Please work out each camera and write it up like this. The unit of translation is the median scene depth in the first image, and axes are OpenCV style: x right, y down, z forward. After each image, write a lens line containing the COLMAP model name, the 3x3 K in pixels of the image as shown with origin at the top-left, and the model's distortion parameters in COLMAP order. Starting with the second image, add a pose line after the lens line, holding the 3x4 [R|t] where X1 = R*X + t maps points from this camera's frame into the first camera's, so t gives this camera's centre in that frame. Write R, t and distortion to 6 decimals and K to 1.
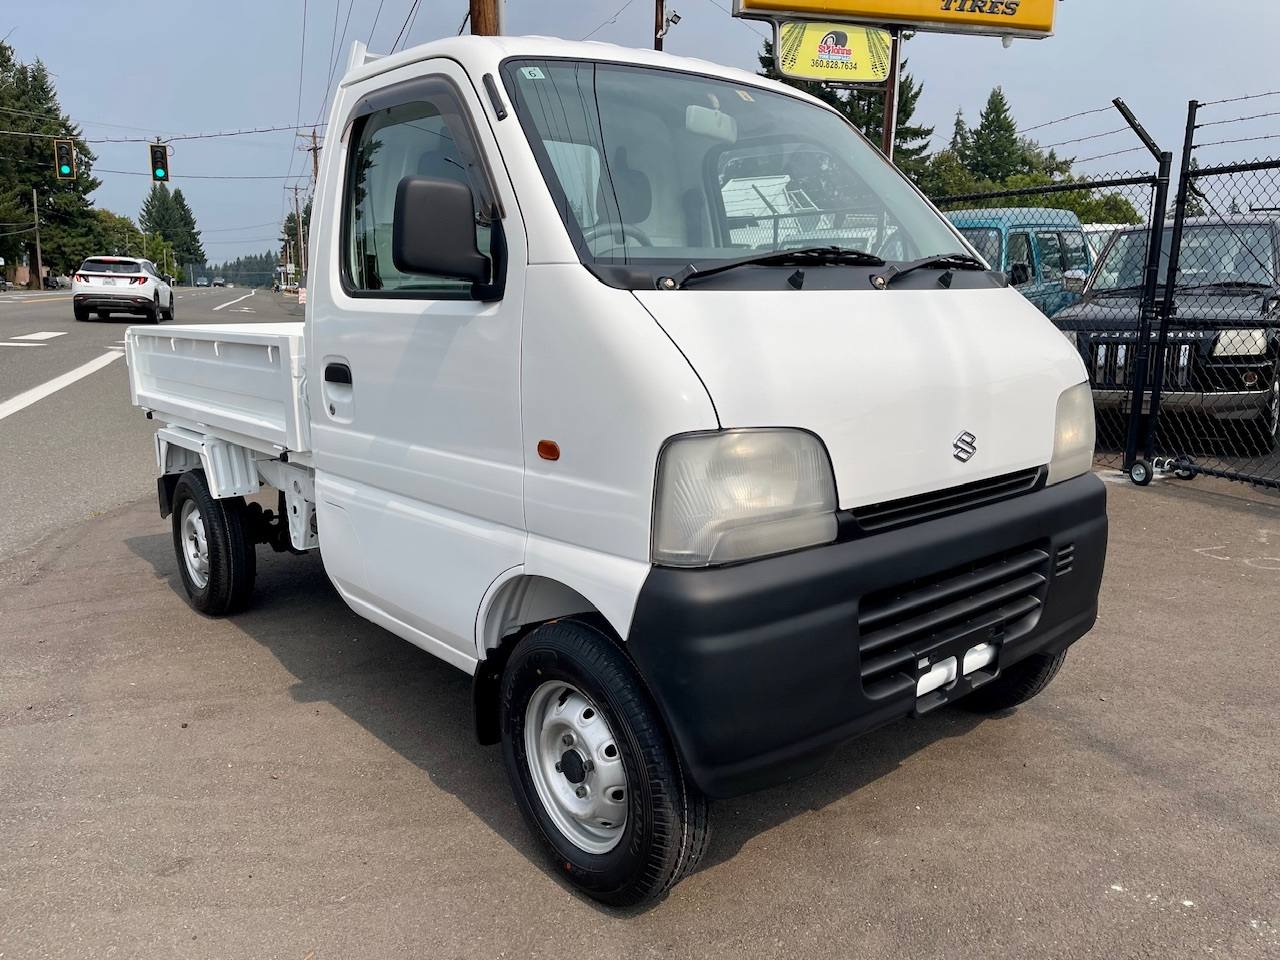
lens RADIAL K [[971.1, 0, 650.4], [0, 971.1, 463.9], [0, 0, 1]] dist [0.078198, -0.104860]
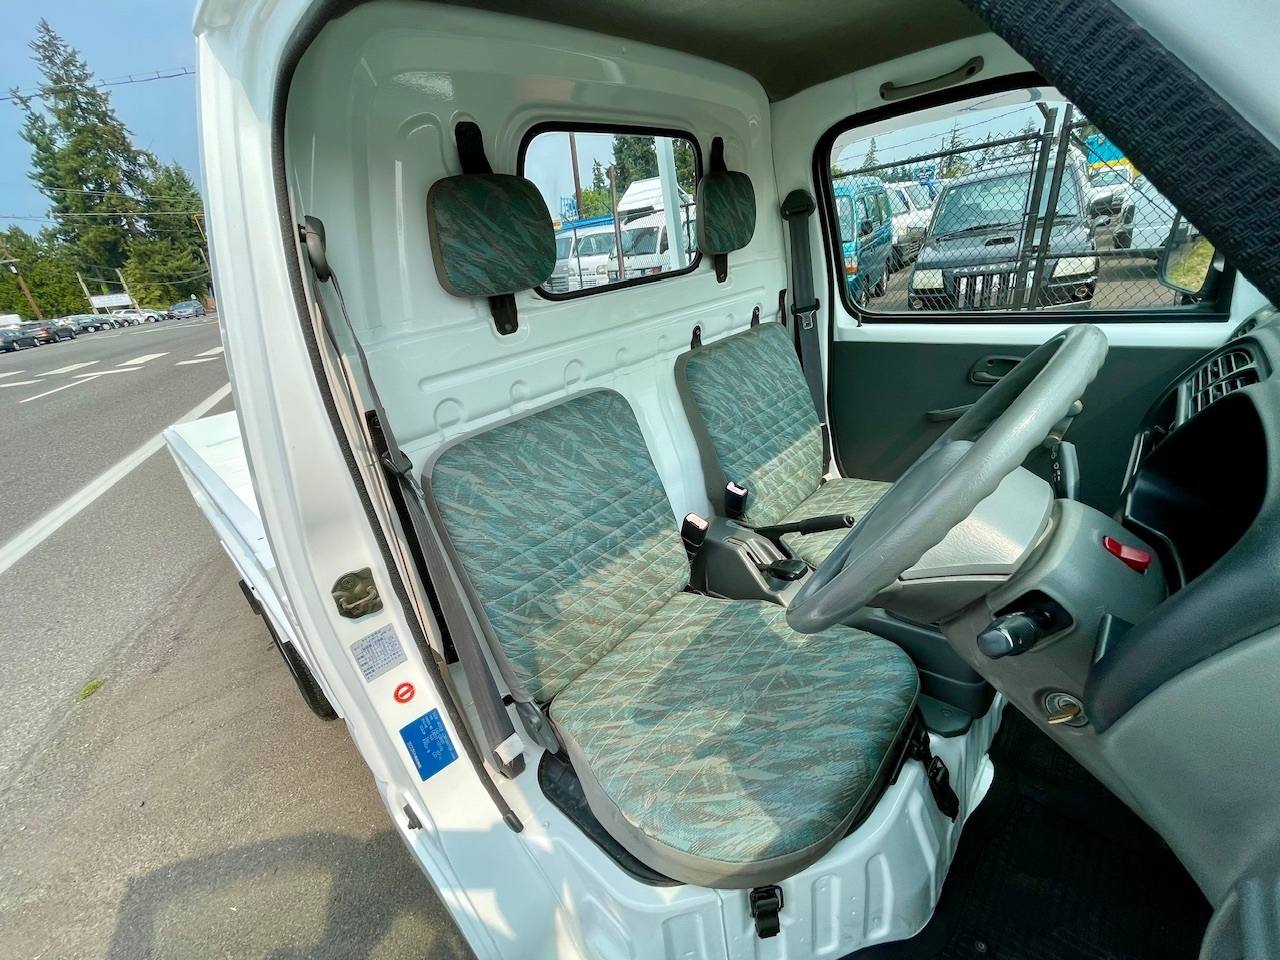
lens RADIAL K [[514.2, 0, 645.5], [0, 514.2, 472.8], [0, 0, 1]] dist [0.001231, -0.001769]
pose [[0.985333, -0.160491, 0.057976, -0.180607], [0.143673, 0.963569, 0.225594, -0.272940], [-0.092070, -0.213955, 0.972495, 0.937002]]
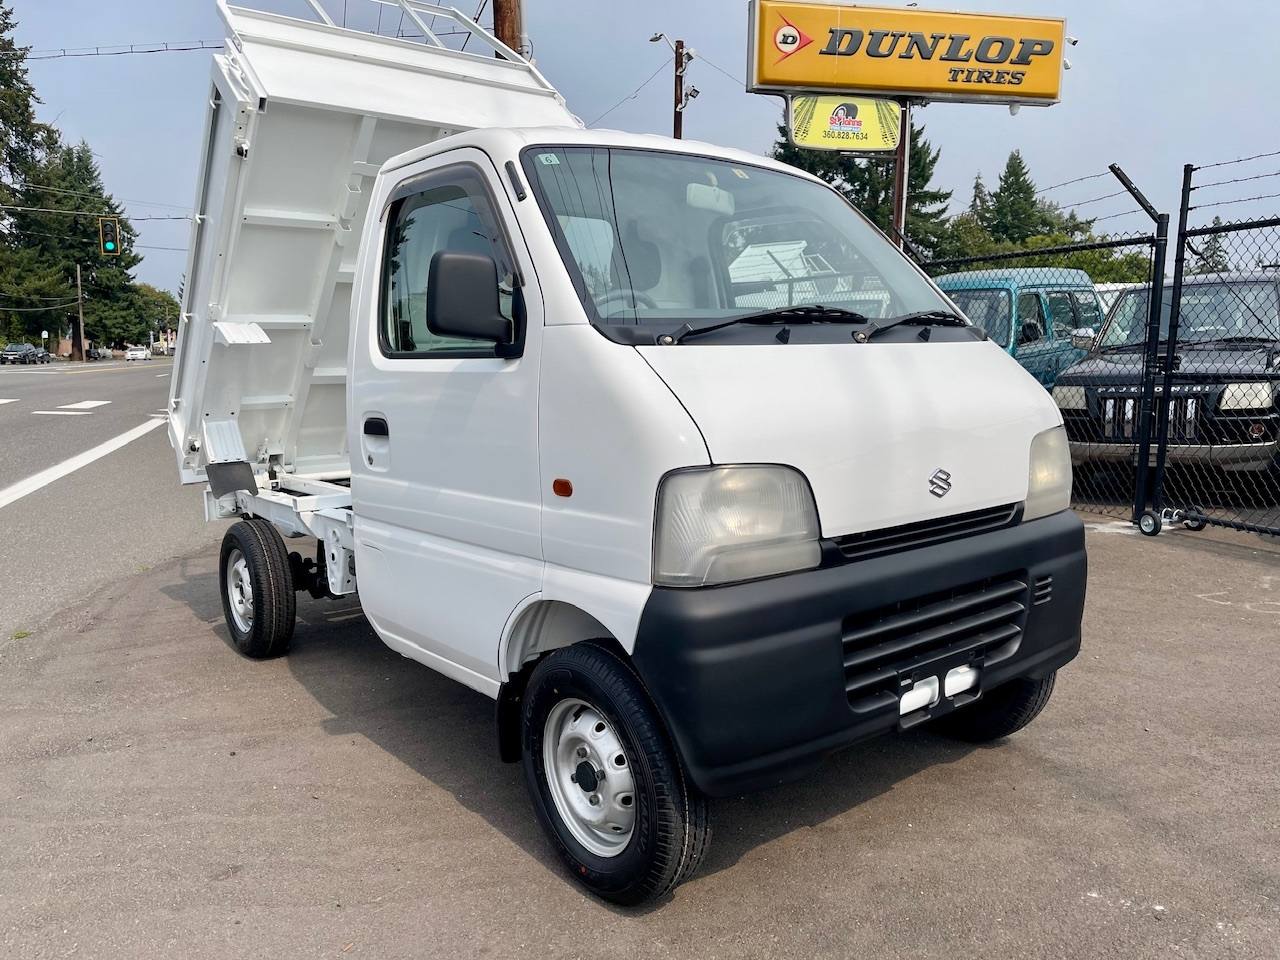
lens RADIAL K [[971.1, 0, 642.8], [0, 971.1, 476.9], [0, 0, 1]] dist [0.078198, -0.104860]
pose [[0.999439, -0.008808, -0.032314, 0.020732], [0.007125, 0.998630, -0.051832, 0.027211], [0.032726, 0.051573, 0.998133, -0.103854]]
